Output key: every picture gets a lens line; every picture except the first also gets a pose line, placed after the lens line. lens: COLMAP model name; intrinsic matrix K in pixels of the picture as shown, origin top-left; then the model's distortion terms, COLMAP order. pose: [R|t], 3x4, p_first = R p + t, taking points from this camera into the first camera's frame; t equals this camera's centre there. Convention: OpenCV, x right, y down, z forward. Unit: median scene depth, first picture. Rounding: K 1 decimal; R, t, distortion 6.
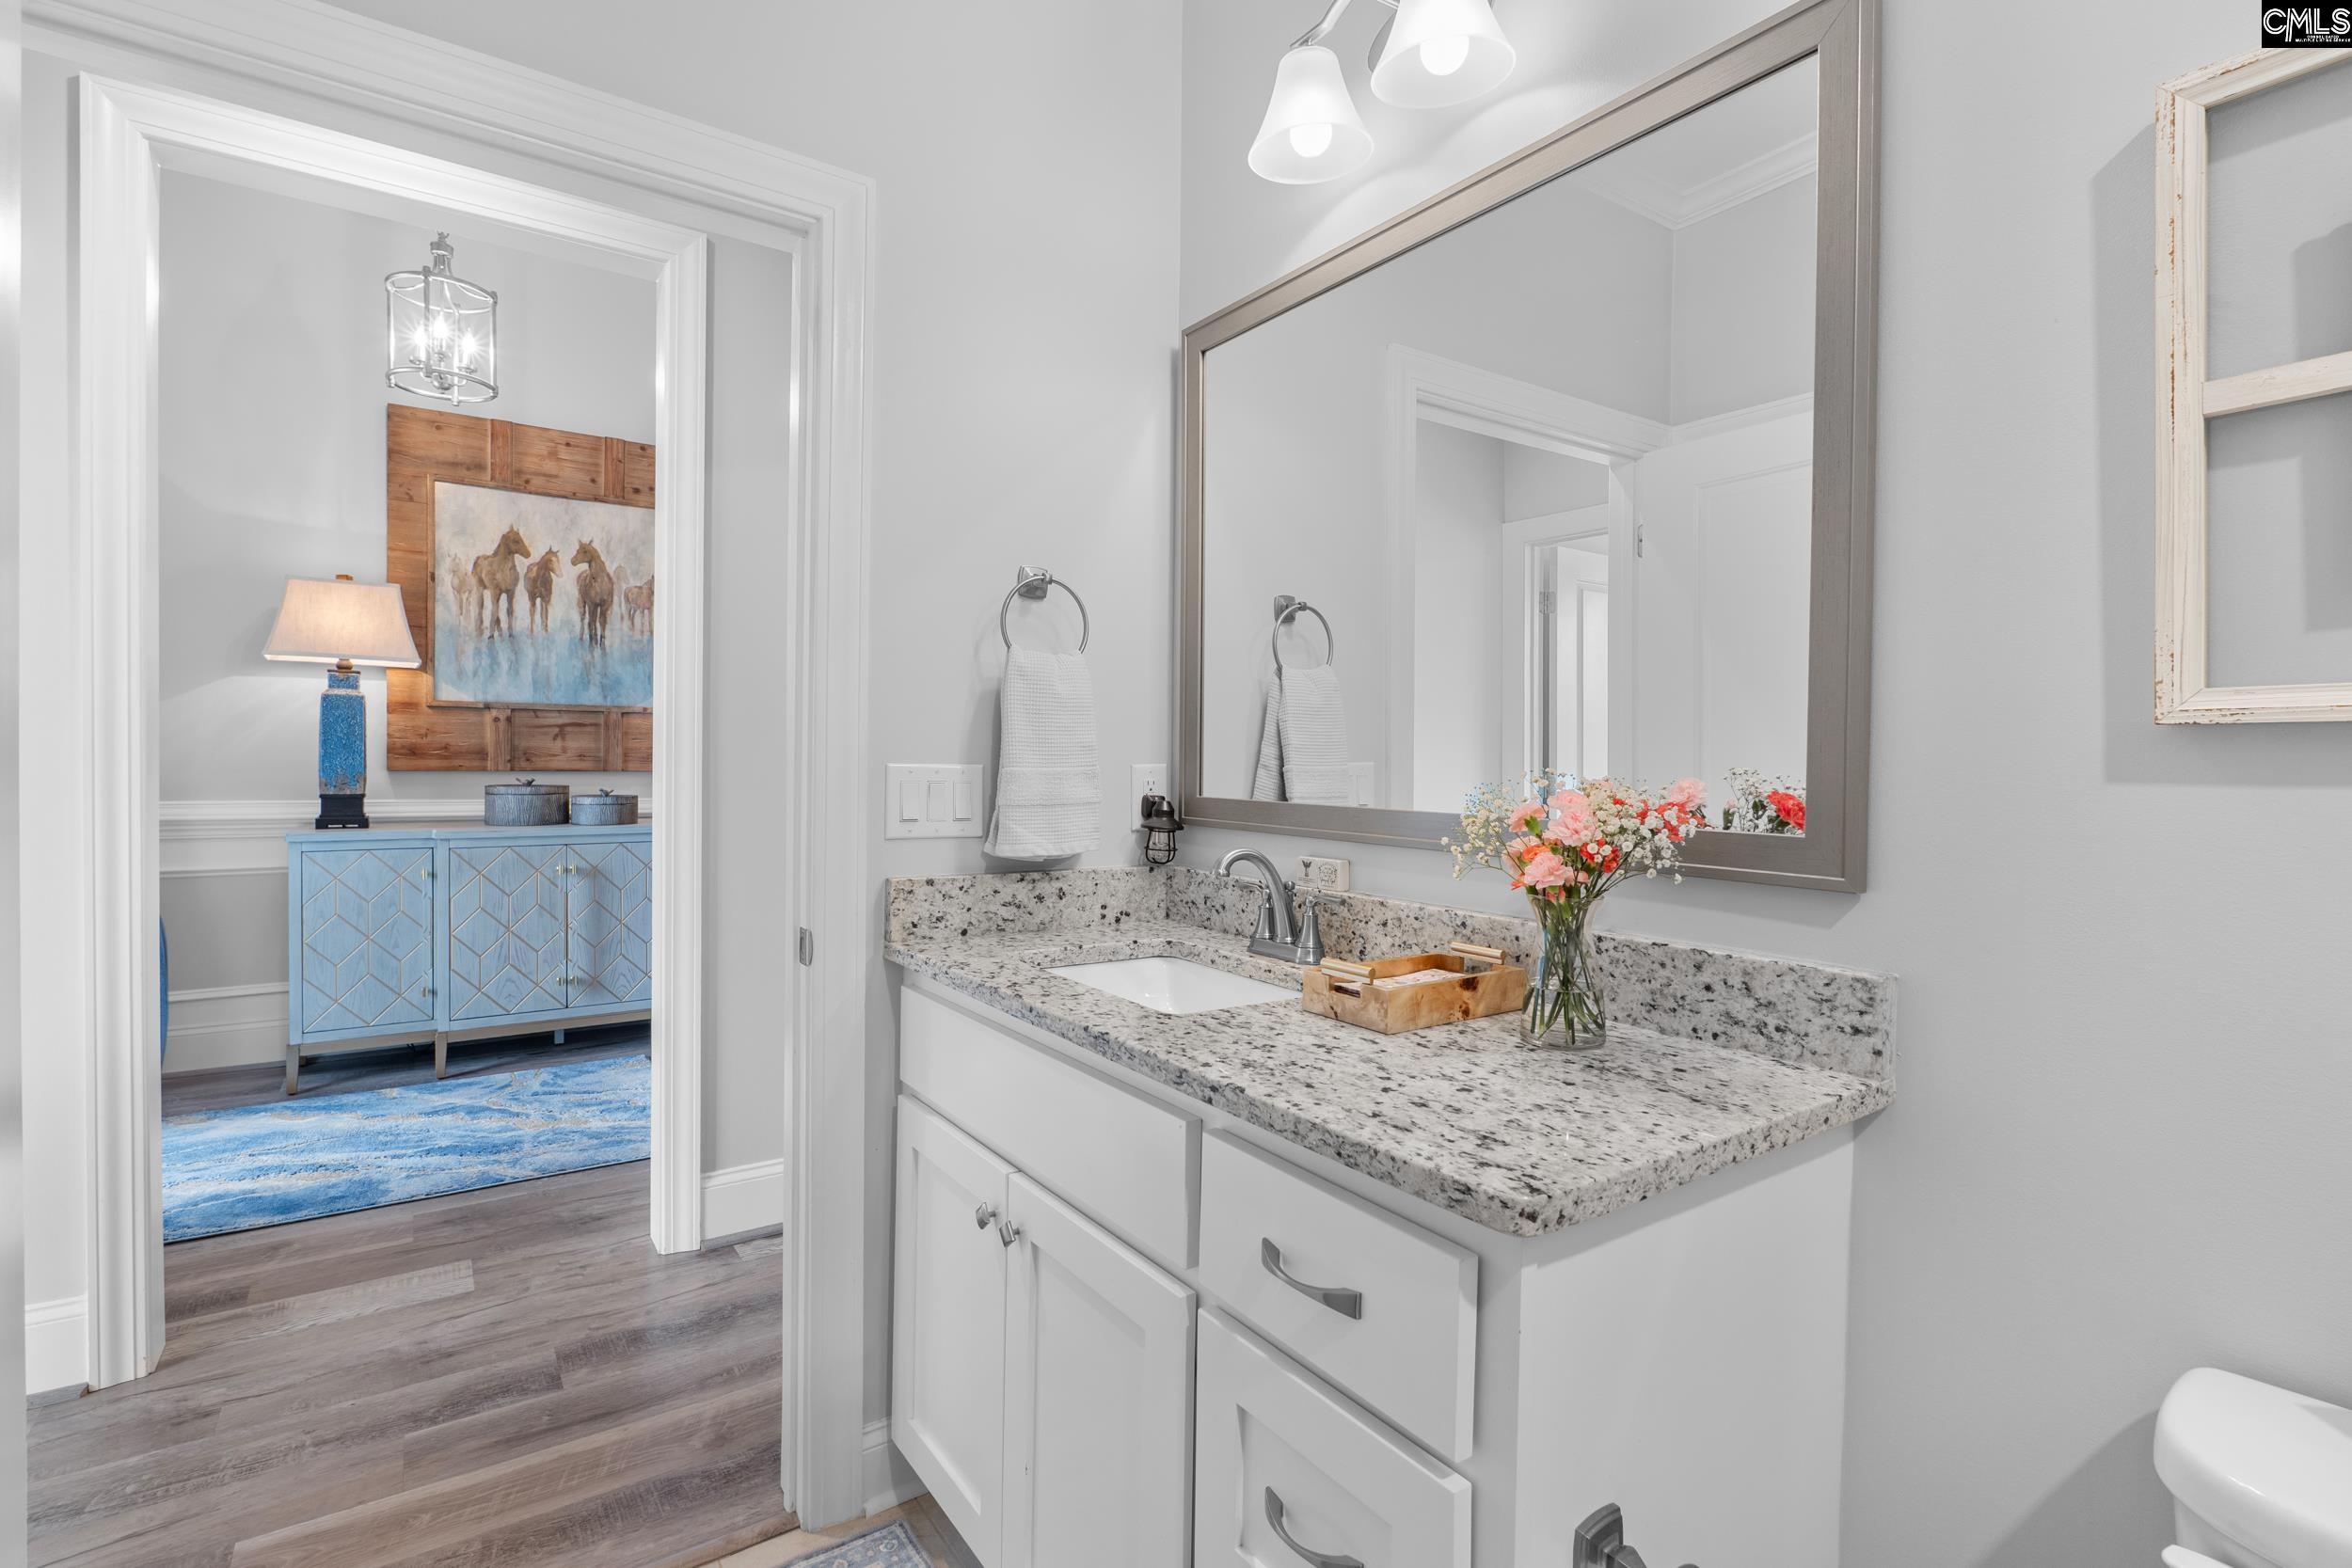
lens RADIAL K [[1071.6, 0, 1177.4], [0, 1071.6, 773.7], [0, 0, 1]] dist [-0.012060, 0.000462]
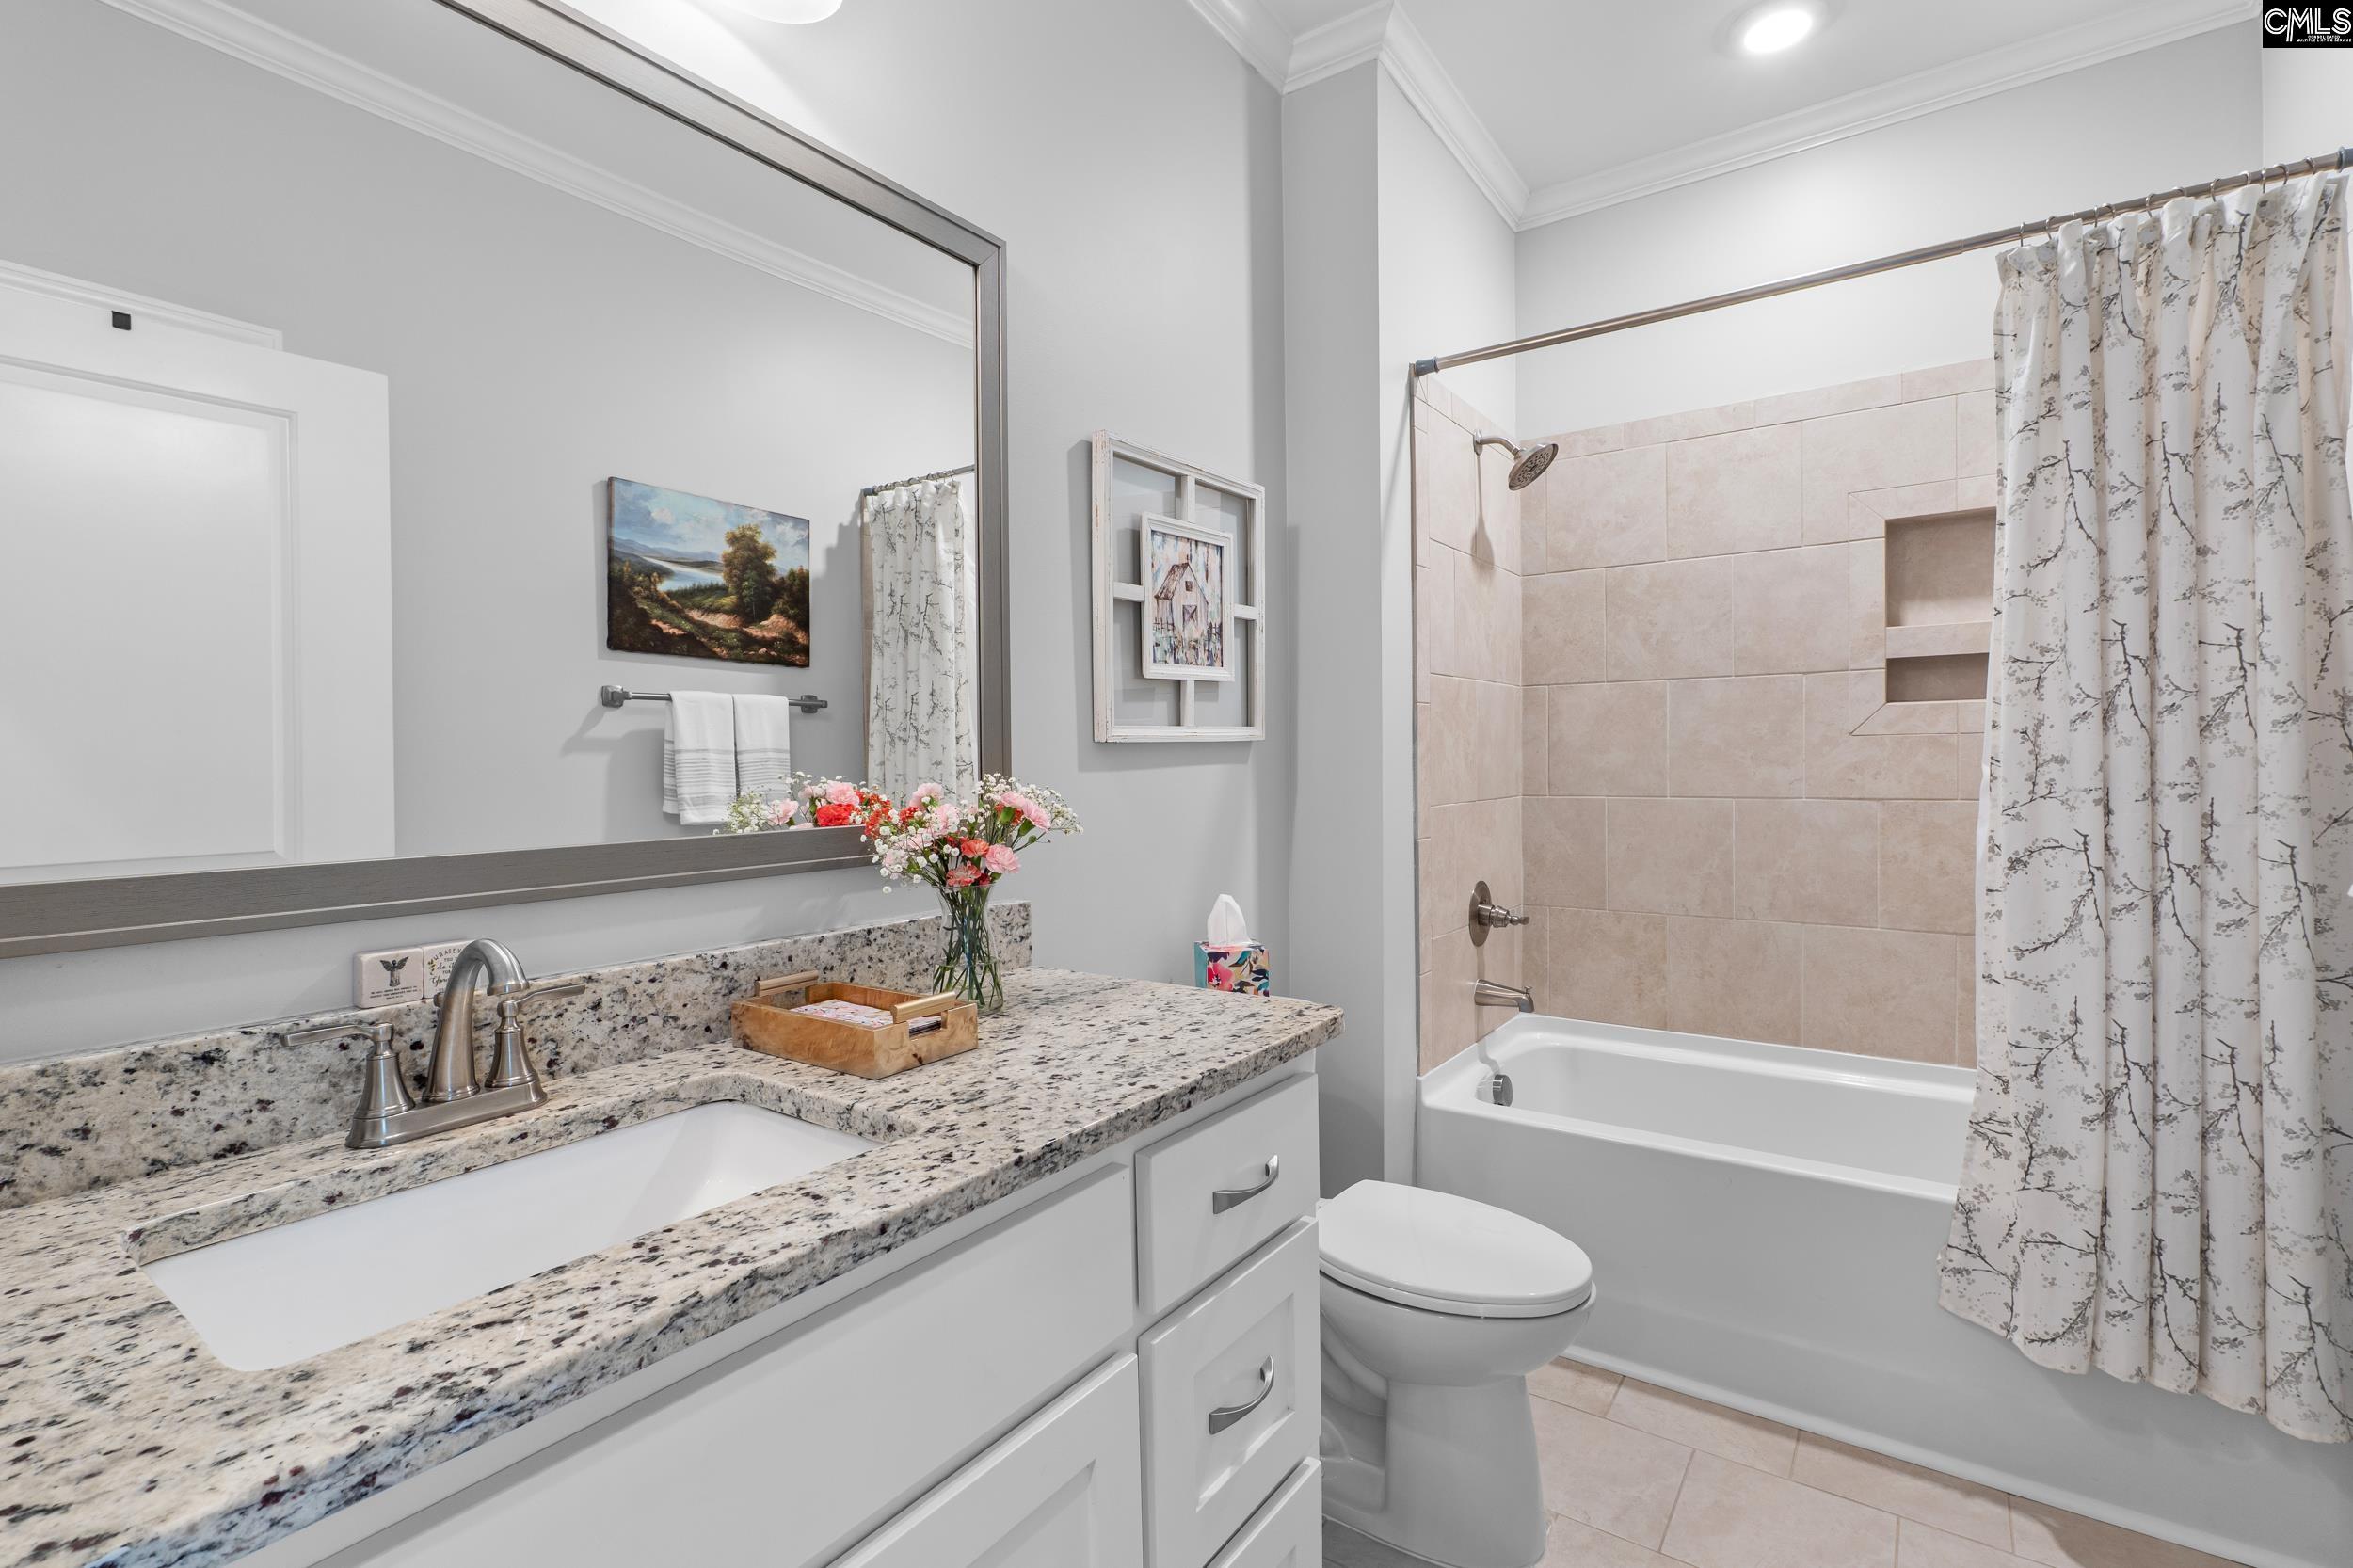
lens RADIAL K [[1072.1, 0, 1173.2], [0, 1072.1, 790.1], [0, 0, 1]] dist [-0.012060, 0.000462]
pose [[-0.326064, -0.038319, 0.944571, -0.960229], [0.021899, 0.998604, 0.048071, -0.045032], [-0.945094, 0.036359, -0.324770, 1.398529]]
